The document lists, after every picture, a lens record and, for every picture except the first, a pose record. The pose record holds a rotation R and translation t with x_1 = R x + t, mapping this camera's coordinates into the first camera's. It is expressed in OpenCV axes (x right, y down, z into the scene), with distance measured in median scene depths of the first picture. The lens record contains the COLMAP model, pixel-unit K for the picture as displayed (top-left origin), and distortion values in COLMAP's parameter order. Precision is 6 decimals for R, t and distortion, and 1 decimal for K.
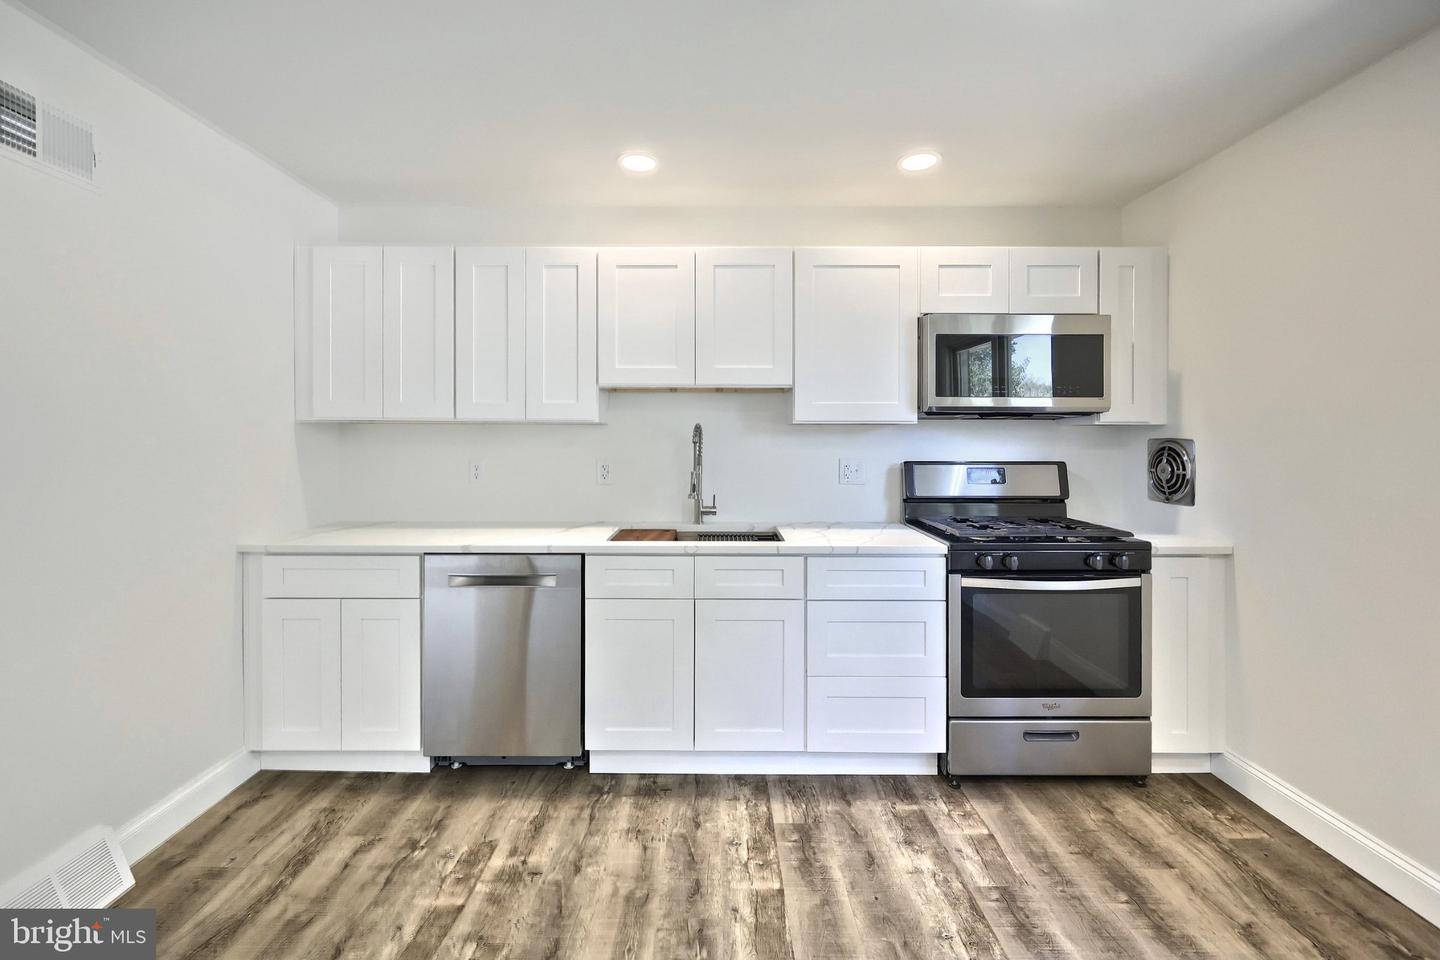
lens RADIAL K [[622.3, 0, 718.4], [0, 622.3, 440.6], [0, 0, 1]] dist [0.000571, 0.000226]
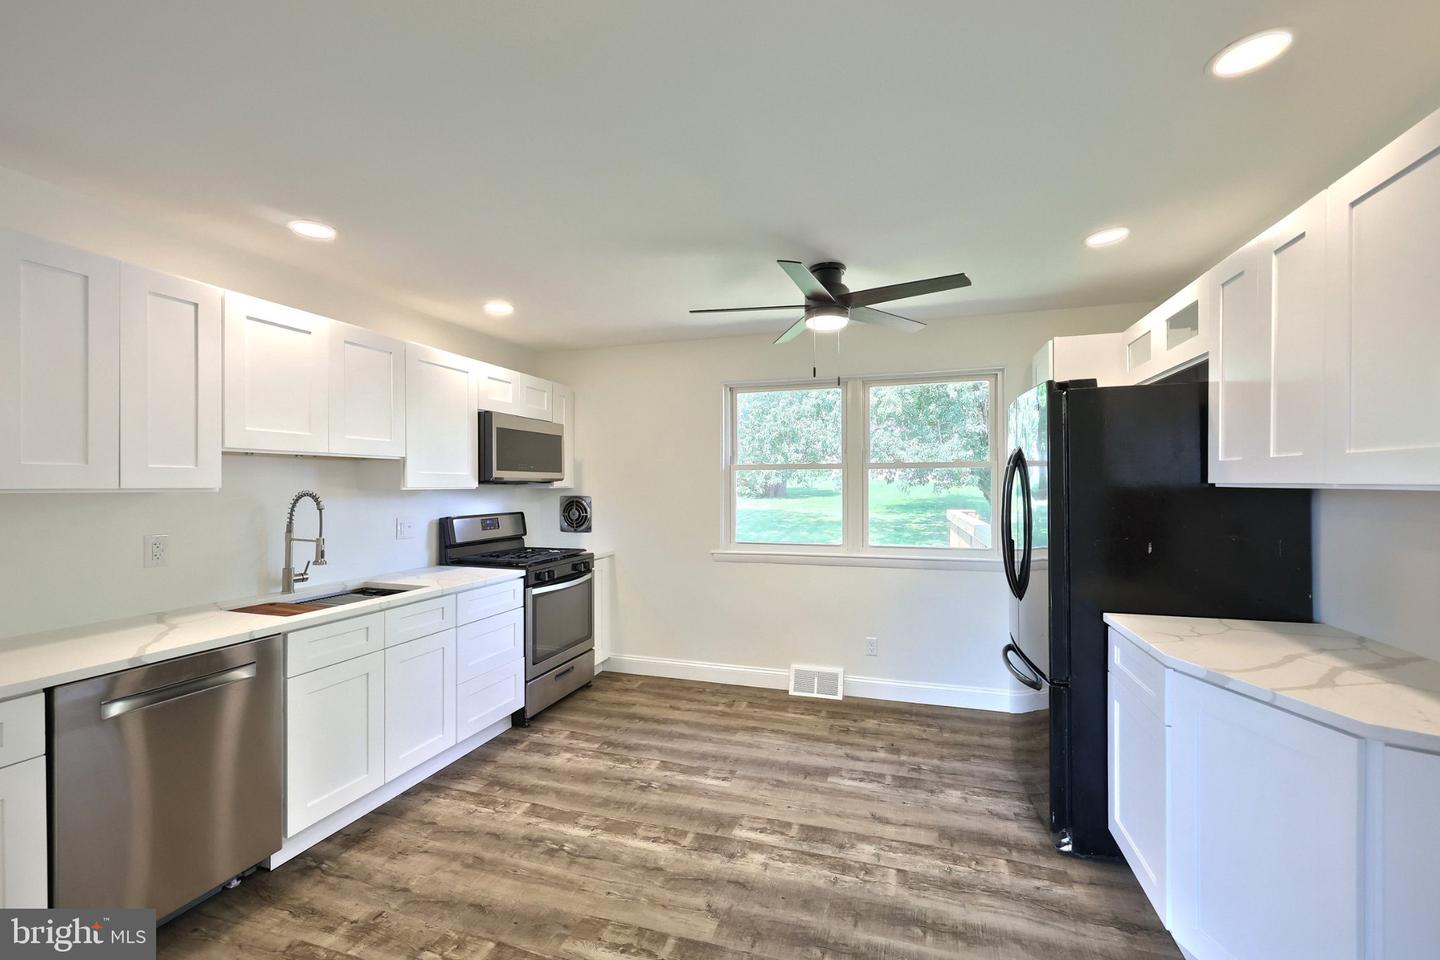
lens RADIAL K [[603.8, 0, 711.1], [0, 603.8, 492.5], [0, 0, 1]] dist [0.000186, 0.000057]
pose [[0.316026, -0.014521, 0.948640, -0.888849], [0.007783, 0.999889, 0.012713, -0.036611], [-0.948719, 0.003366, 0.316104, 0.098336]]
